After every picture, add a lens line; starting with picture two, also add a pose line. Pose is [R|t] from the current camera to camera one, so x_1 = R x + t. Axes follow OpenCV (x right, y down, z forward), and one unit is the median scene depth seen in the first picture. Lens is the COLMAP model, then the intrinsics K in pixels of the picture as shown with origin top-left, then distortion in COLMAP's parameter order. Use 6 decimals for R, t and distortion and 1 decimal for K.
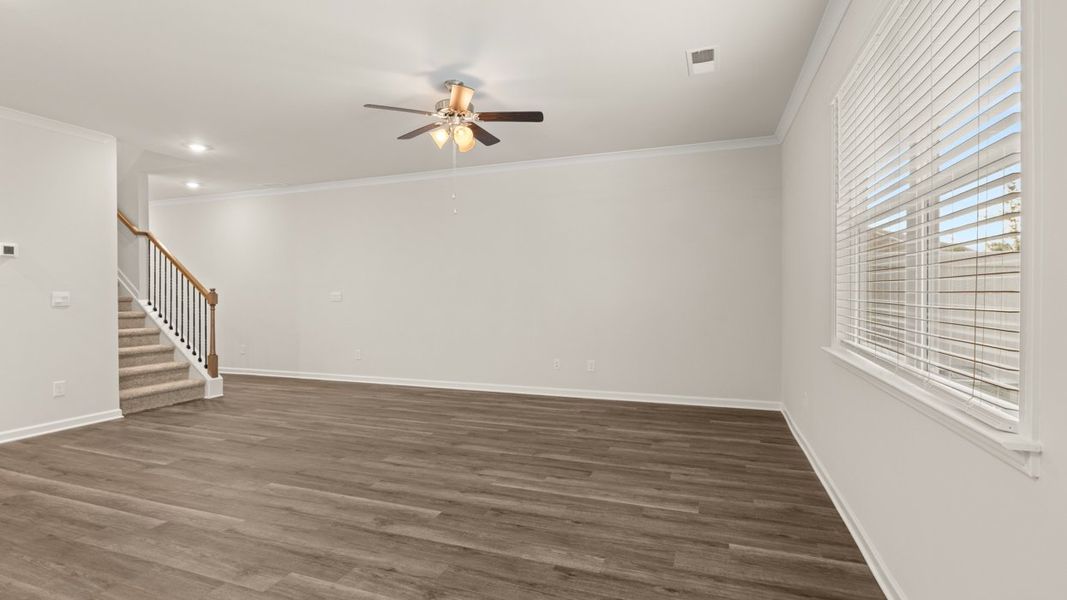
lens RADIAL K [[508.5, 0, 528.3], [0, 508.5, 296.9], [0, 0, 1]] dist [-0.010634, 0.000784]
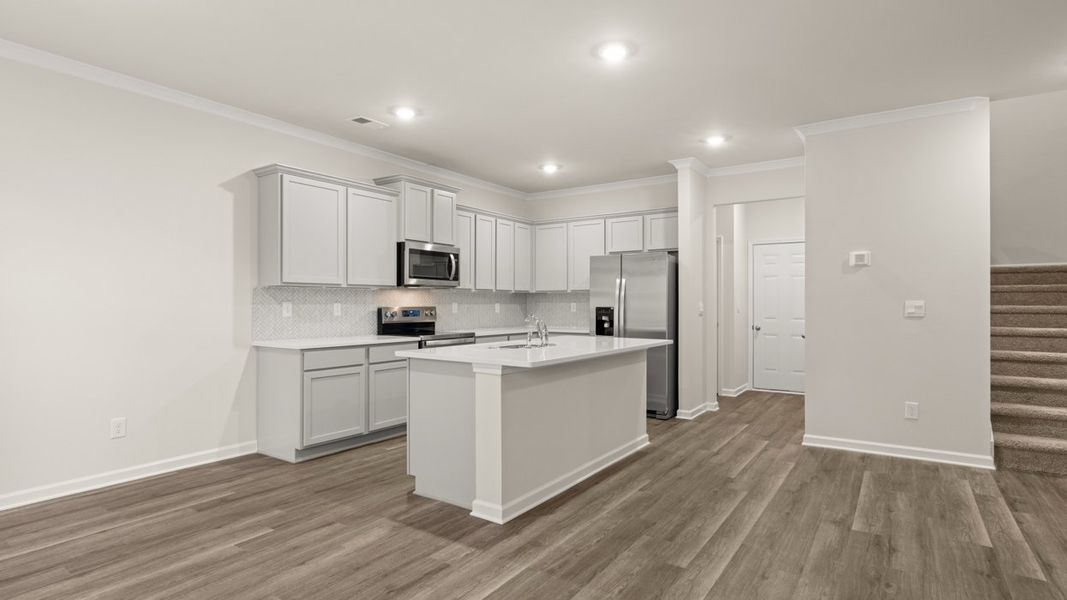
lens RADIAL K [[545.5, 0, 527.6], [0, 545.5, 292.6], [0, 0, 1]] dist [0.034396, -0.002402]
pose [[-0.240656, -0.005956, -0.970592, 0.225573], [0.002637, 0.999973, -0.006790, -0.024906], [0.970607, -0.004193, -0.240634, 0.737396]]
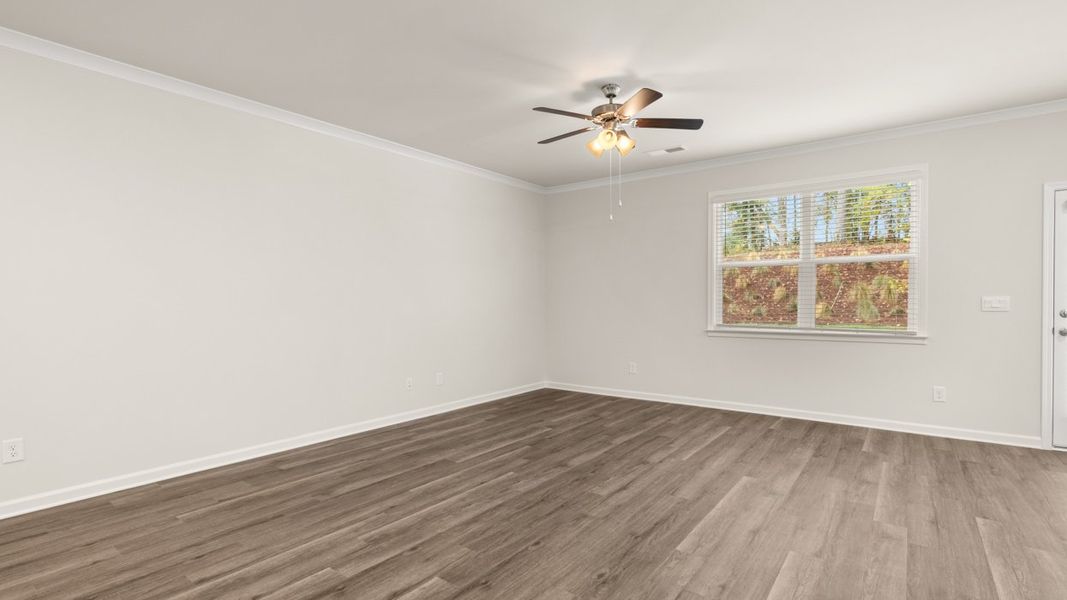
lens RADIAL K [[508.5, 0, 537.0], [0, 508.5, 306.4], [0, 0, 1]] dist [-0.010634, 0.000784]
pose [[0.268551, -0.004711, 0.963254, -1.178276], [0.010929, 0.999939, 0.001843, 0.002046], [-0.963203, 0.010033, 0.268586, 0.907961]]
